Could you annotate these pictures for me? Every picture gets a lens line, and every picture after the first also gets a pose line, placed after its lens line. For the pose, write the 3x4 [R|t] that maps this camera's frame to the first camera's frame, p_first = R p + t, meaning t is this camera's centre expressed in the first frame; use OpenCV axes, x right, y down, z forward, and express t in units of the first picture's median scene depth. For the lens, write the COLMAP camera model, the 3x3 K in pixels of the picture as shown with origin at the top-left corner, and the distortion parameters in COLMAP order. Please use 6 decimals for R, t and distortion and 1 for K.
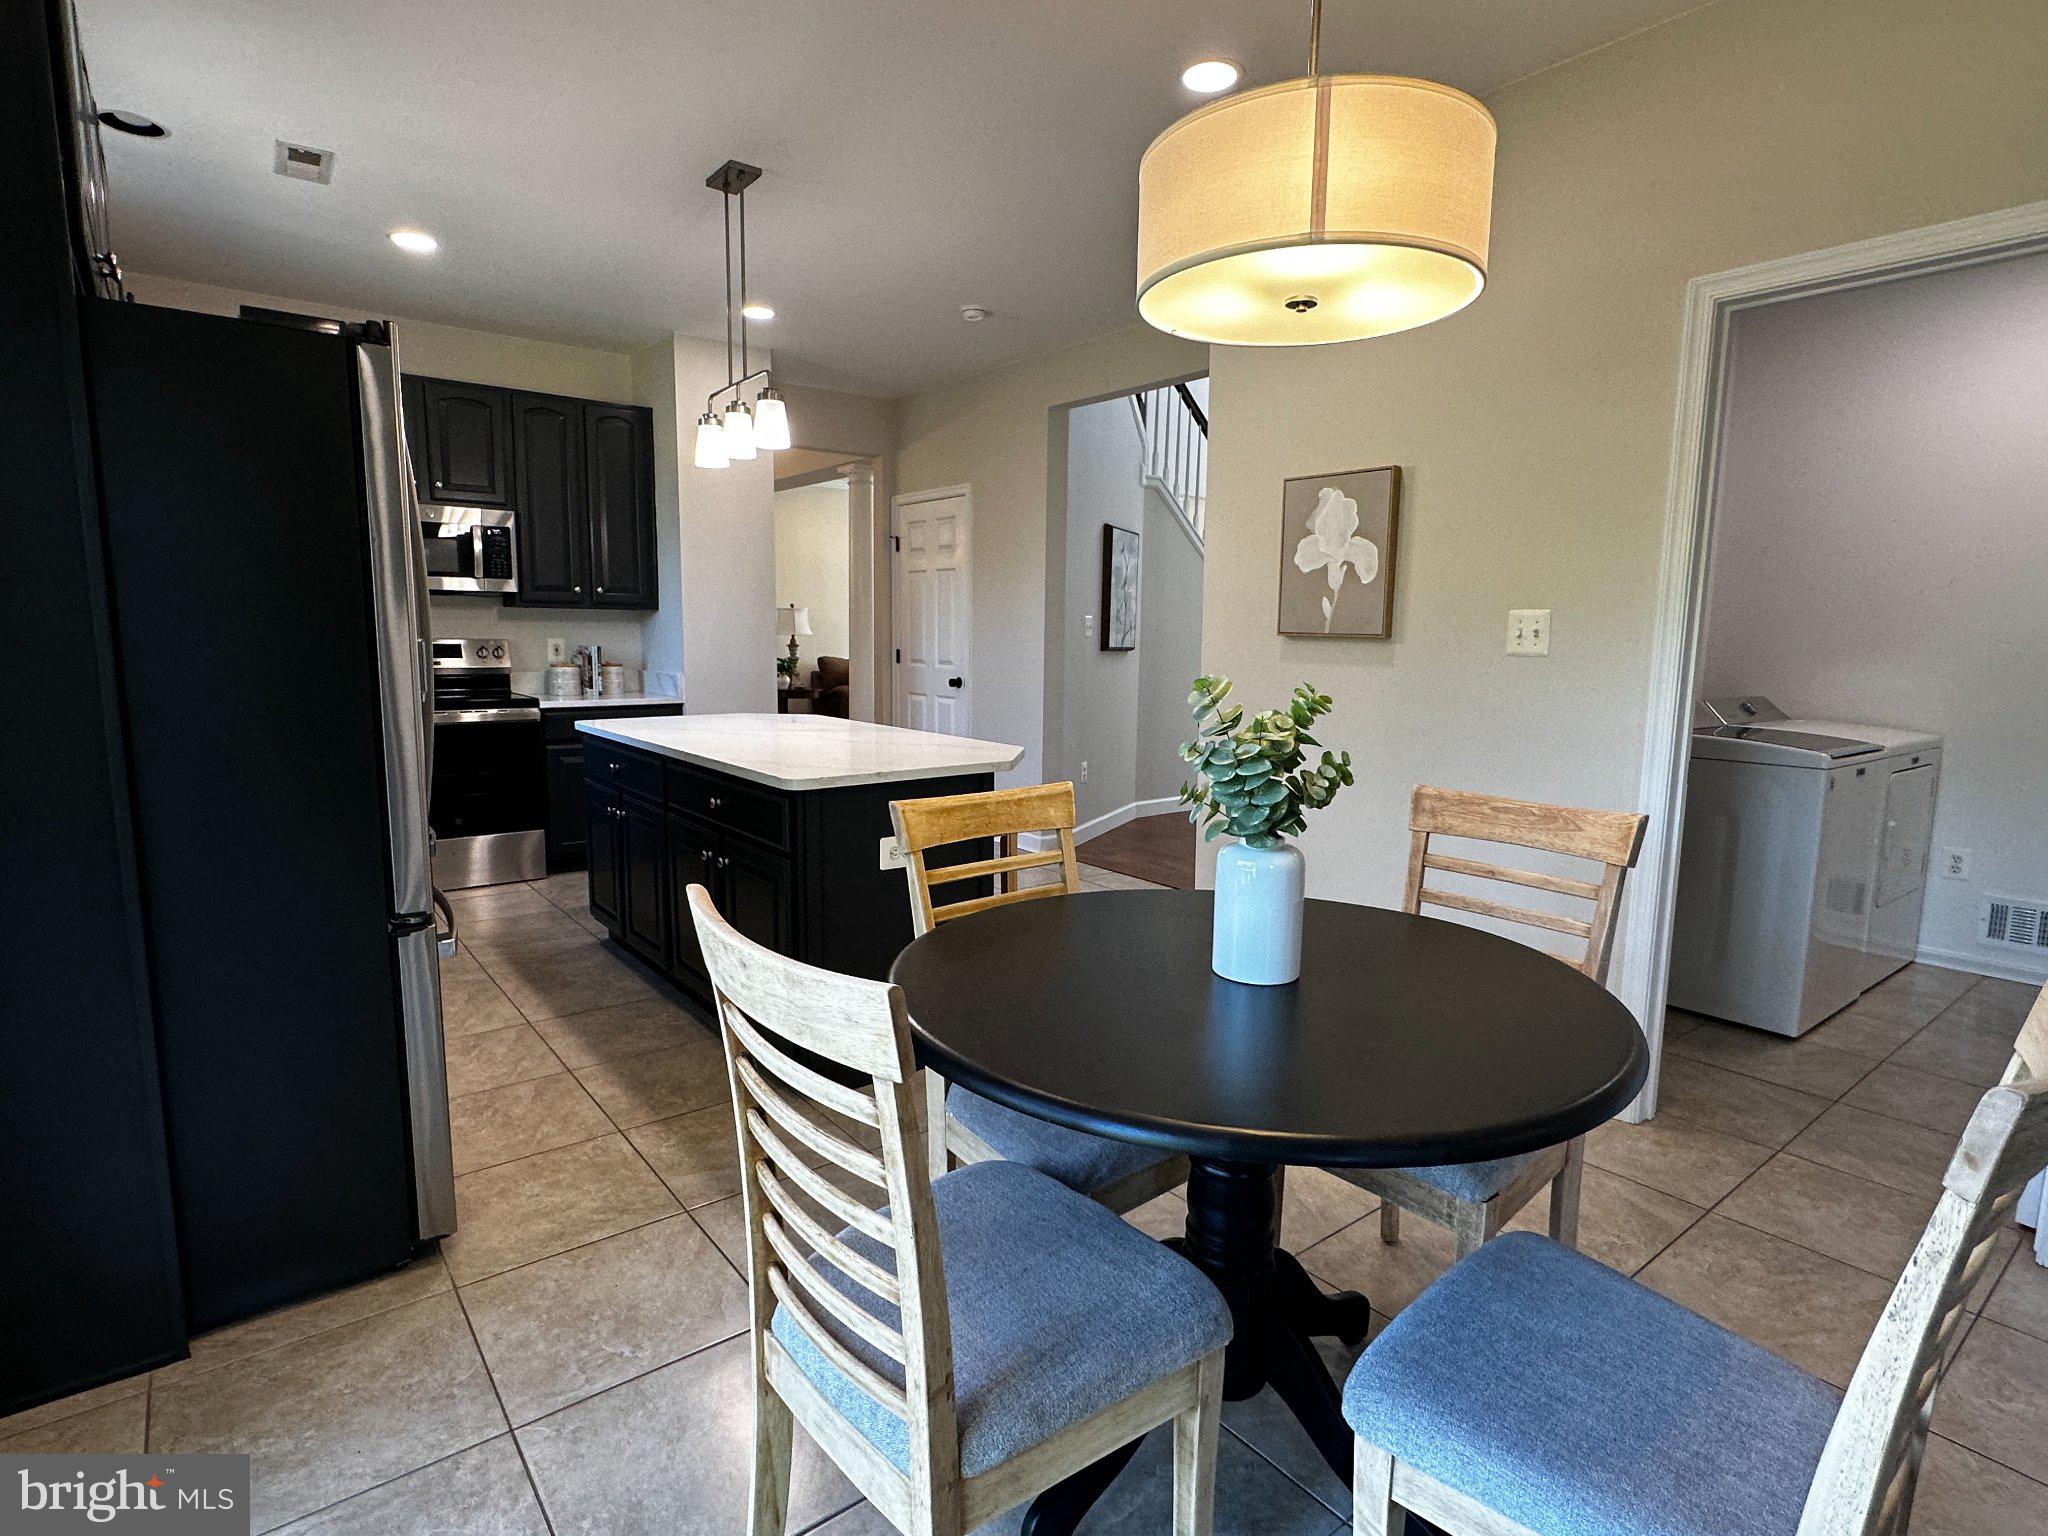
lens RADIAL K [[1059.0, 0, 1024.0], [0, 1059.0, 768.0], [0, 0, 1]] dist [-0.002054, 0.000860]
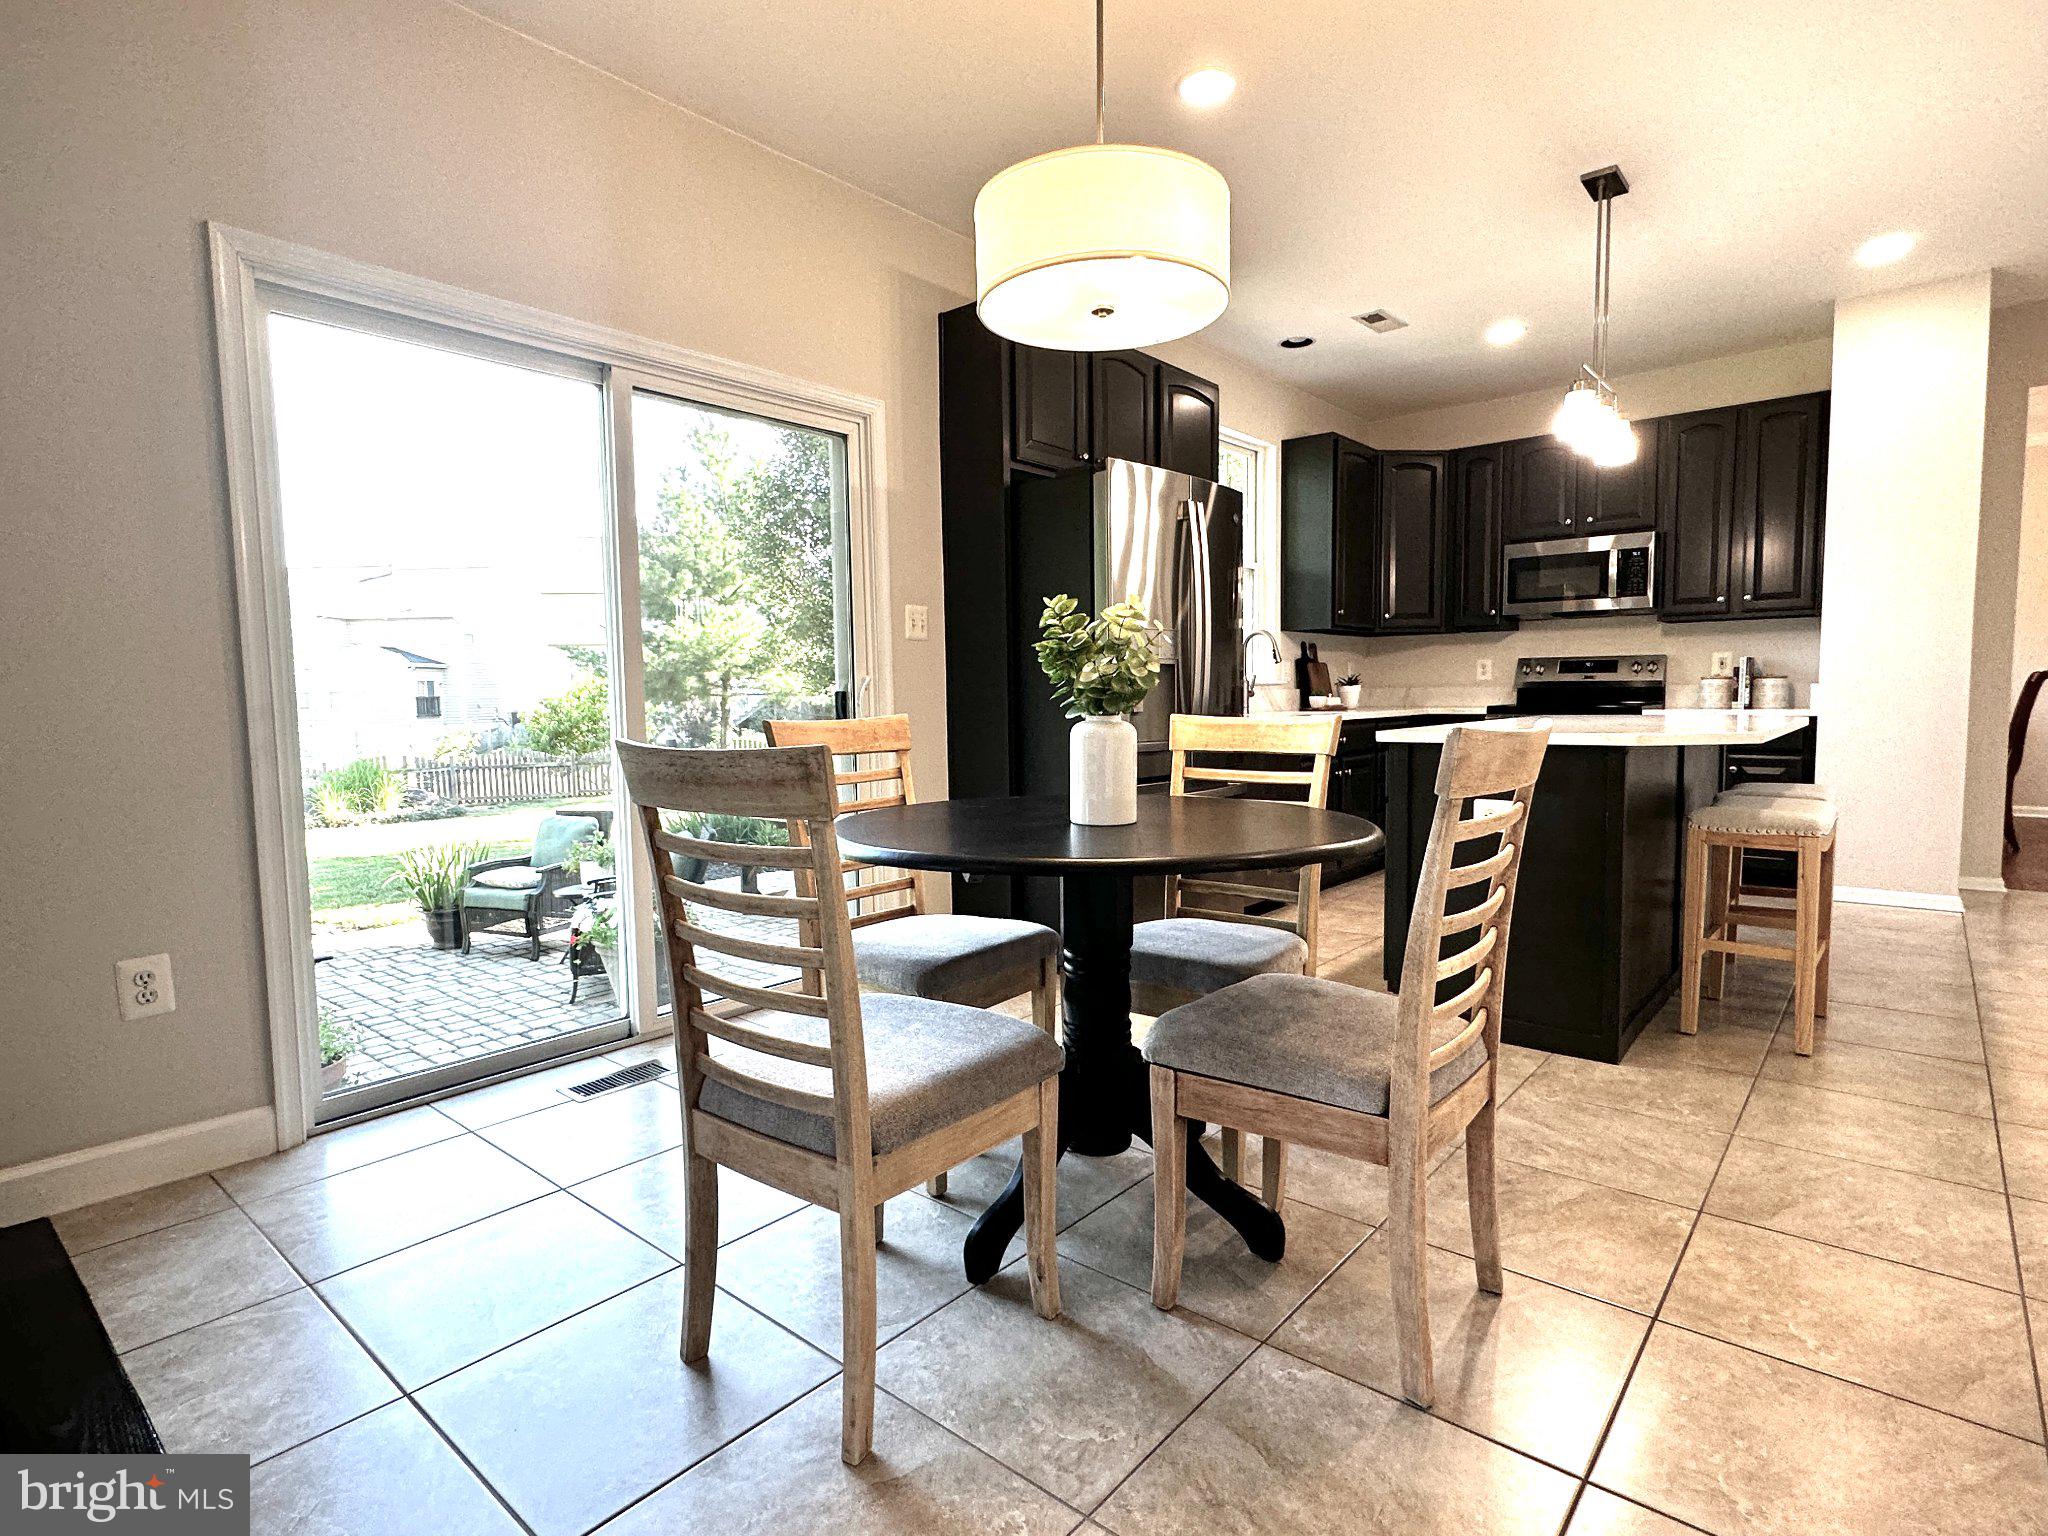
lens RADIAL K [[1059.0, 0, 1024.0], [0, 1059.0, 768.0], [0, 0, 1]] dist [-0.002054, 0.000860]
pose [[0.197350, 0.057509, -0.978645, 0.437410], [-0.112490, 0.993012, 0.035668, 0.025174], [0.973858, 0.103049, 0.202440, 0.193951]]
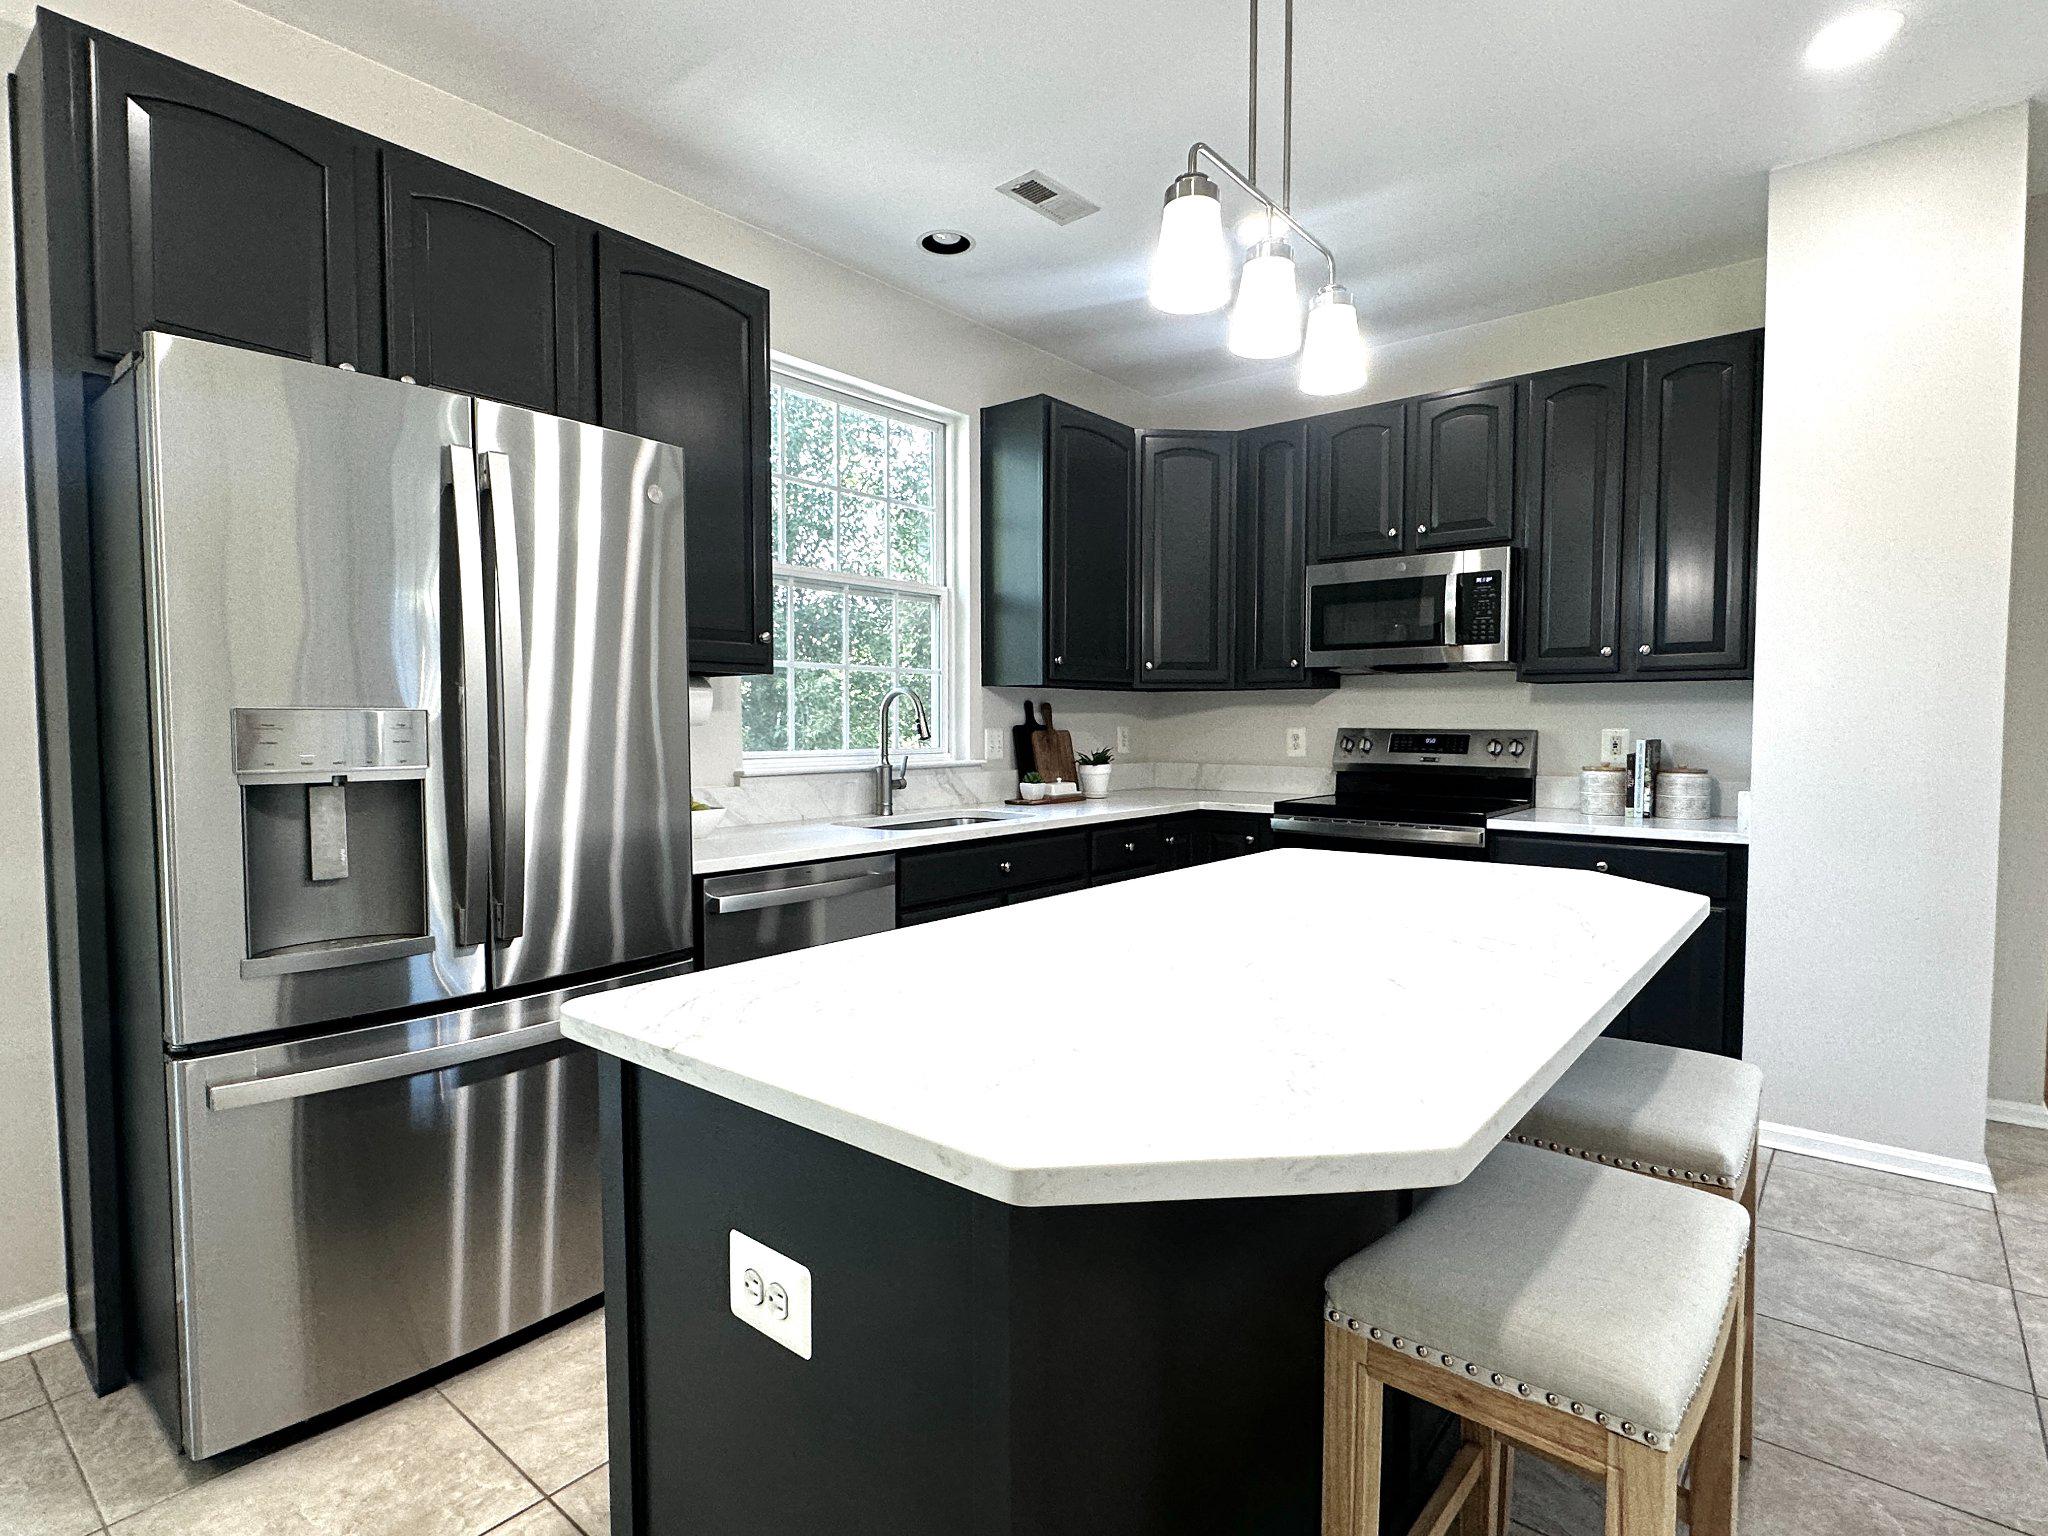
lens RADIAL K [[1051.6, 0, 1024.0], [0, 1051.6, 768.0], [0, 0, 1]] dist [-0.012927, -0.000310]
pose [[0.210917, 0.034436, -0.976897, 0.131734], [-0.124400, 0.992199, 0.008116, -0.062056], [0.969556, 0.119814, 0.213555, 0.549992]]
